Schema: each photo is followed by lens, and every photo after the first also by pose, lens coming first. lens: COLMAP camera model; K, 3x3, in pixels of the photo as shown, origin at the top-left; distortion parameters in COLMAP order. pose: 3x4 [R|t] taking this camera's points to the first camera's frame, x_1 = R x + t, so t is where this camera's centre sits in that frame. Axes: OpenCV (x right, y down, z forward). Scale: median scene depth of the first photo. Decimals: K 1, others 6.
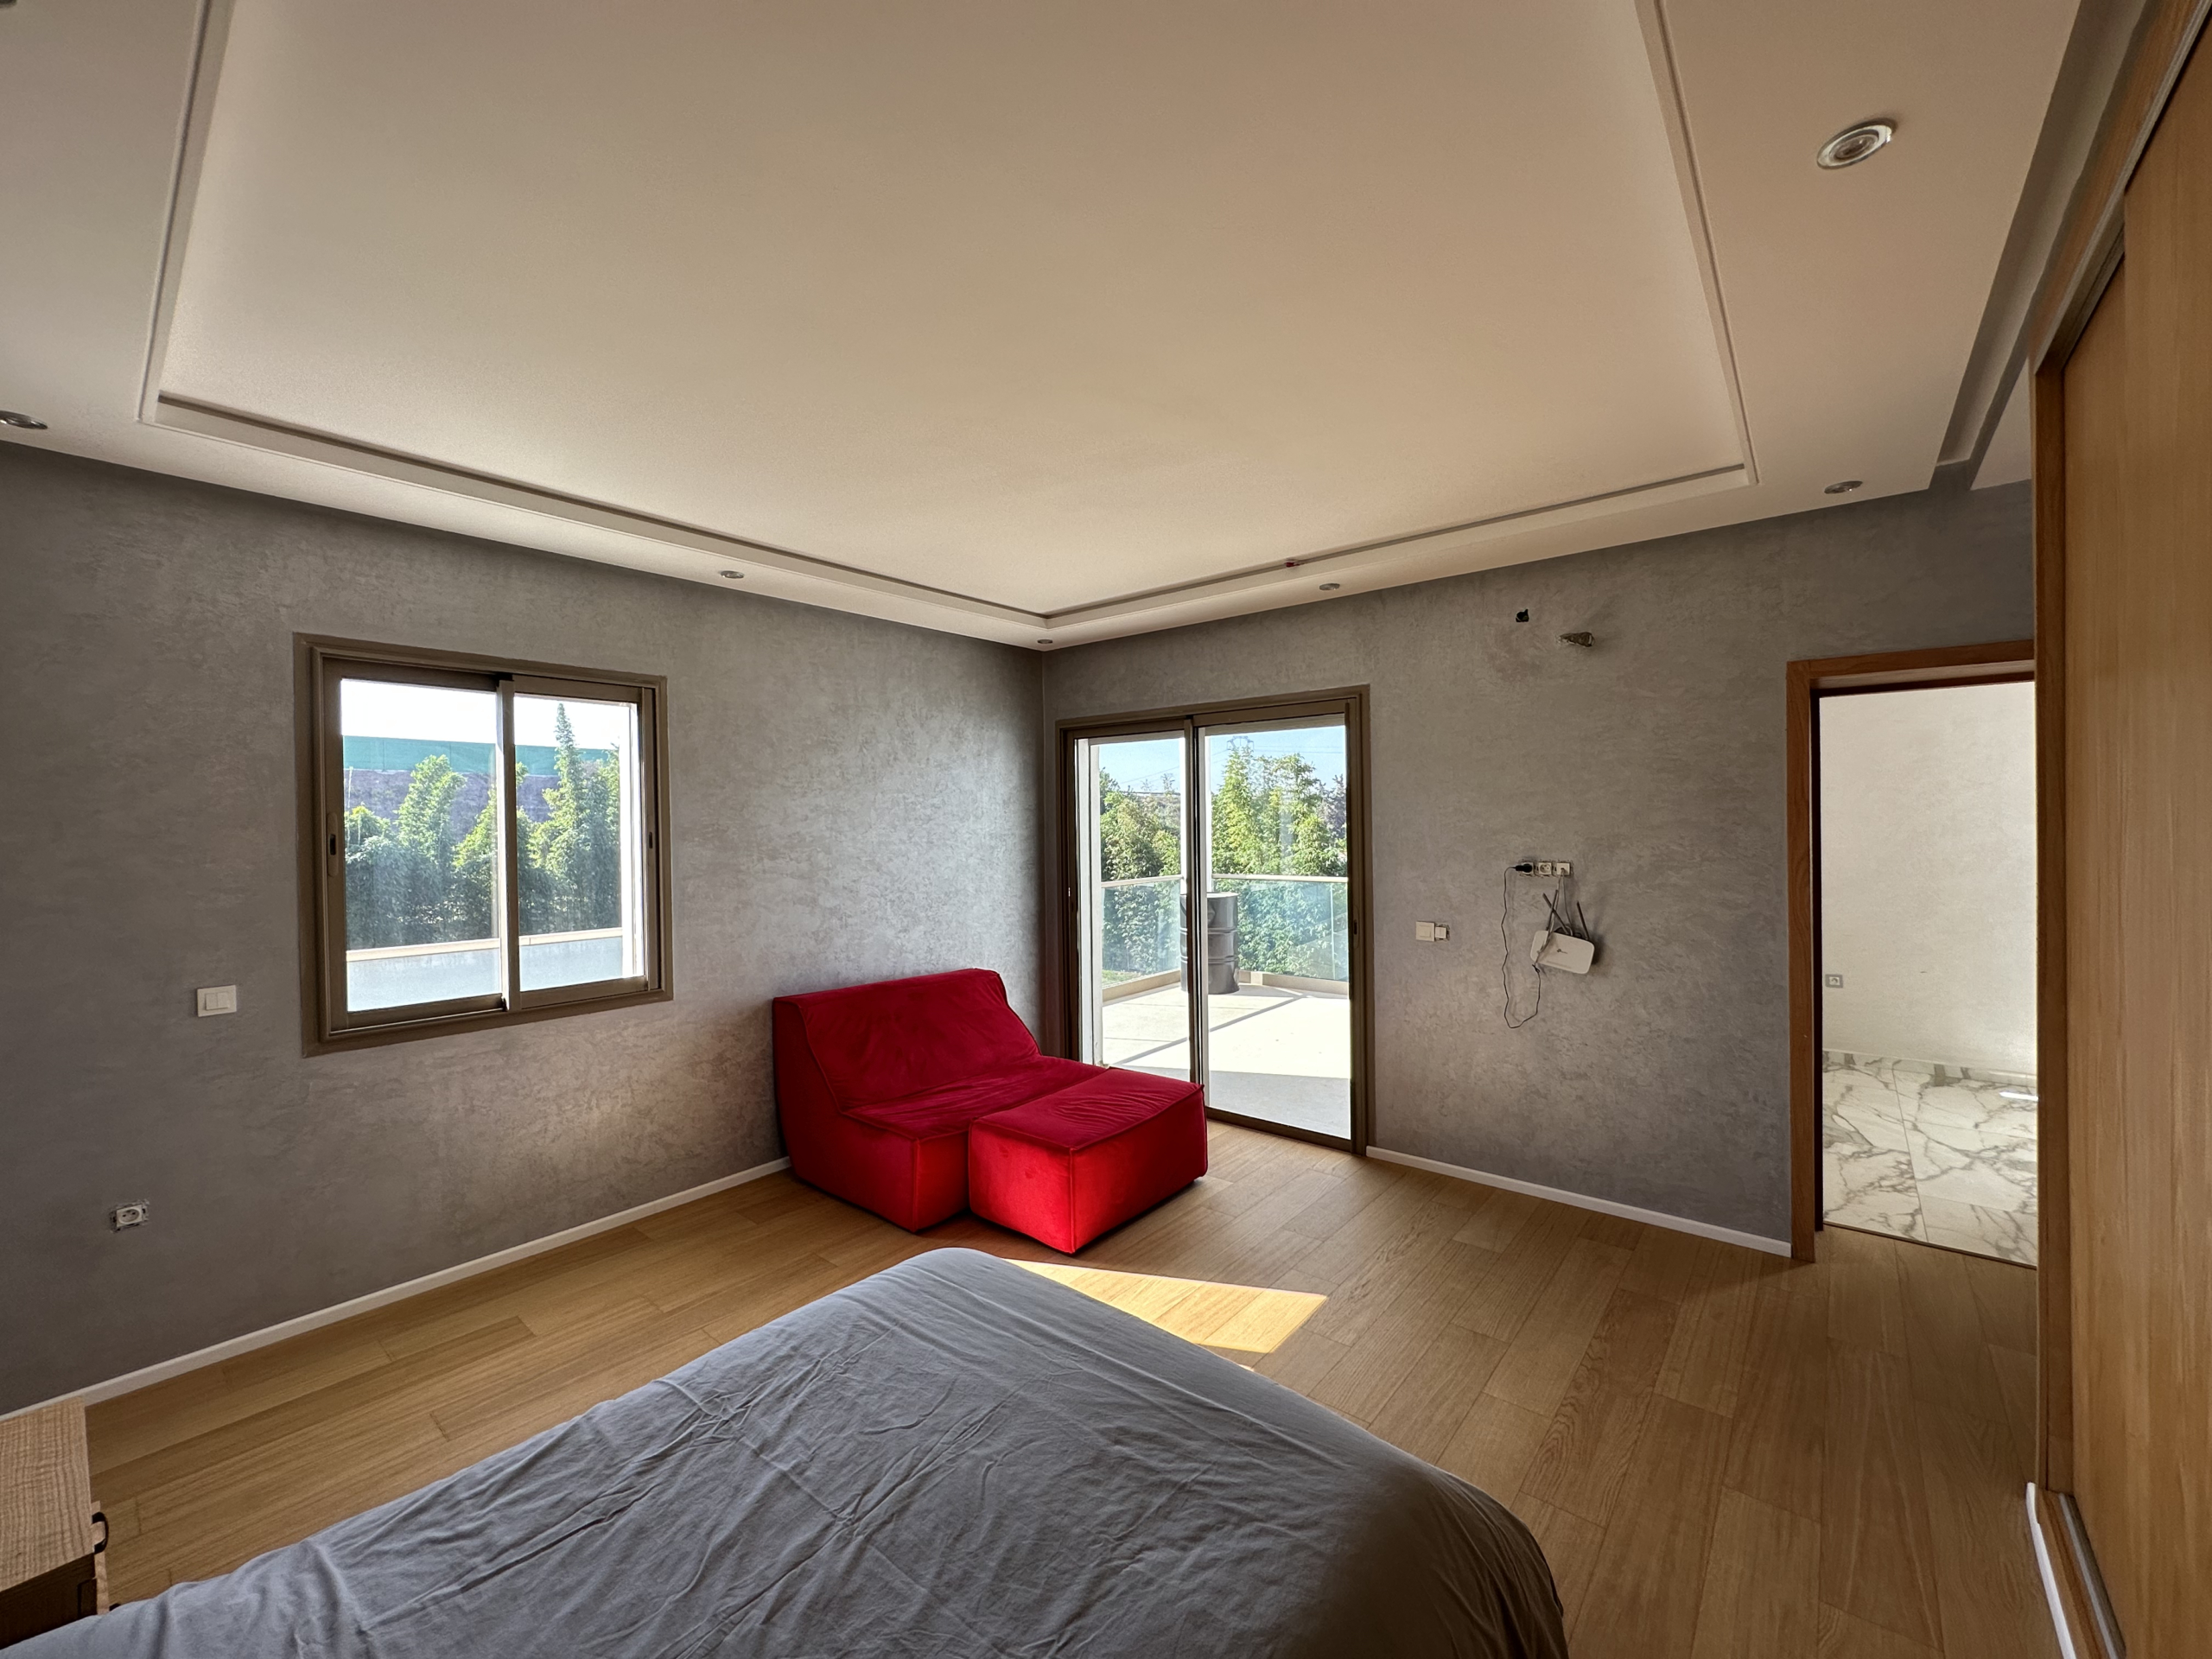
lens RADIAL K [[884.0, 0, 1108.1], [0, 884.0, 833.2], [0, 0, 1]] dist [-0.003730, 0.001002]
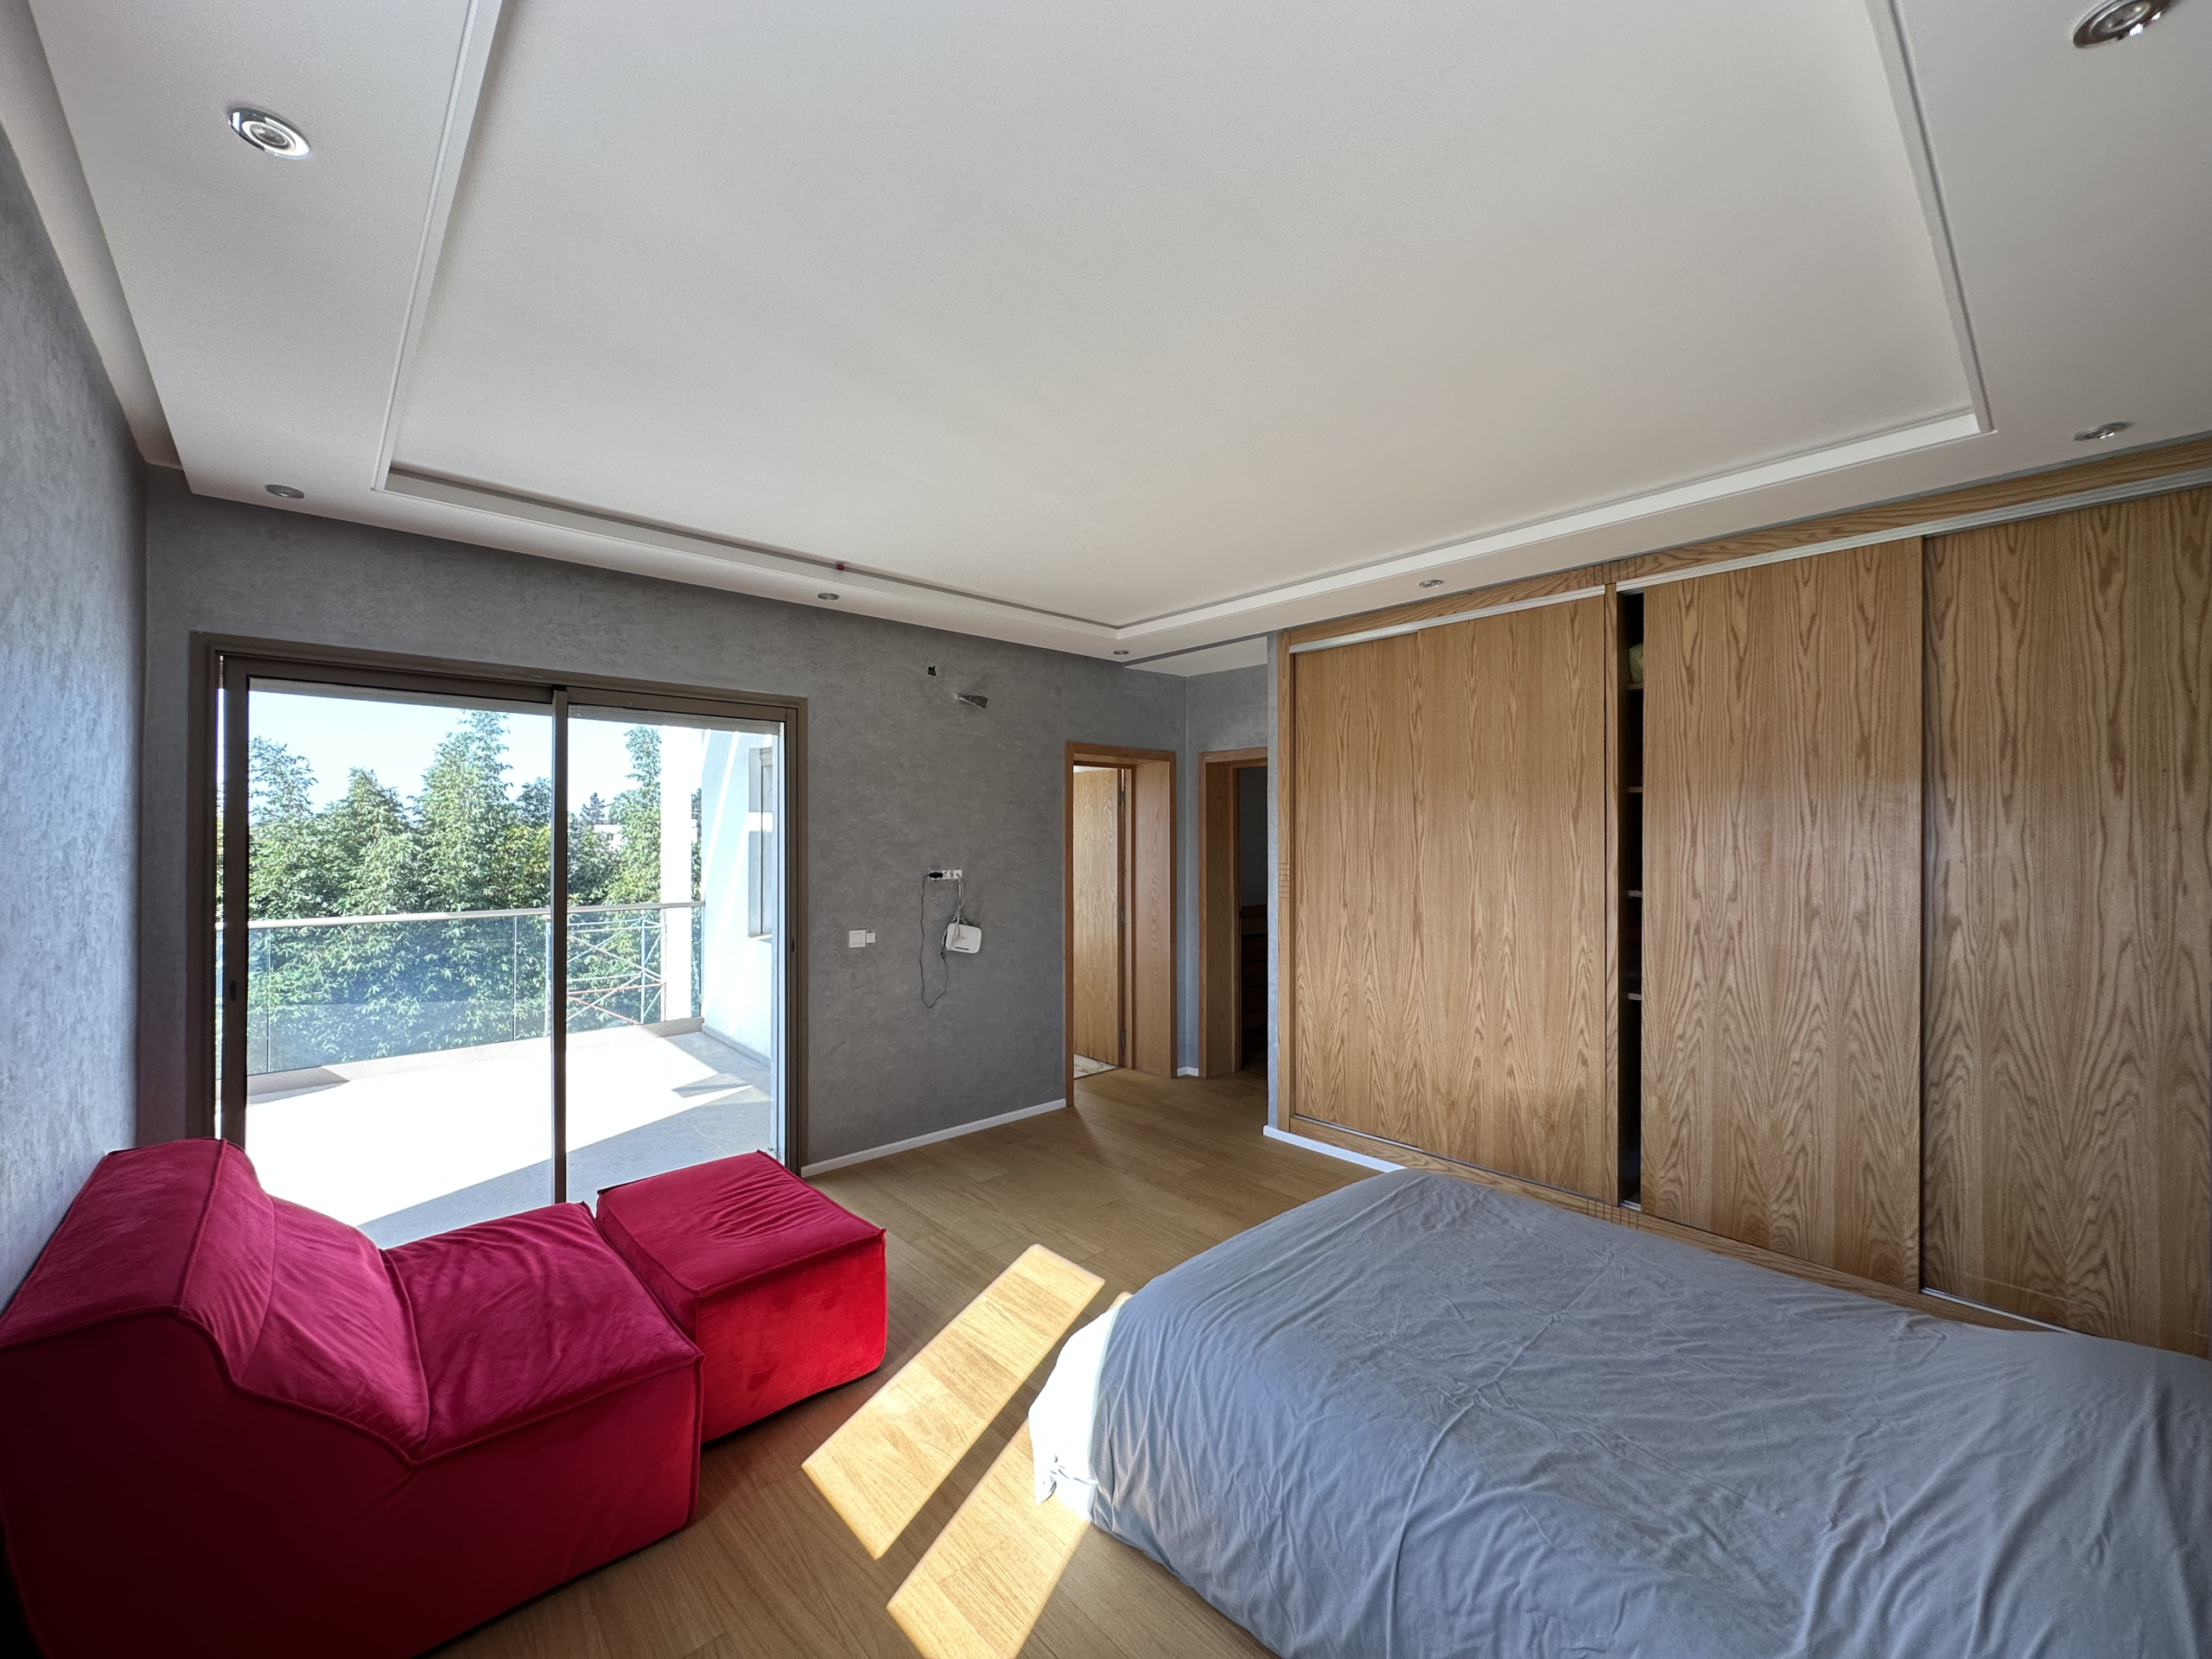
lens RADIAL K [[884.0, 0, 1105.1], [0, 884.0, 833.1], [0, 0, 1]] dist [-0.003730, 0.001002]
pose [[0.137228, 0.018324, 0.990370, -0.803522], [0.010152, 0.999750, -0.019904, 0.009208], [-0.990487, 0.012786, 0.137008, 0.668648]]
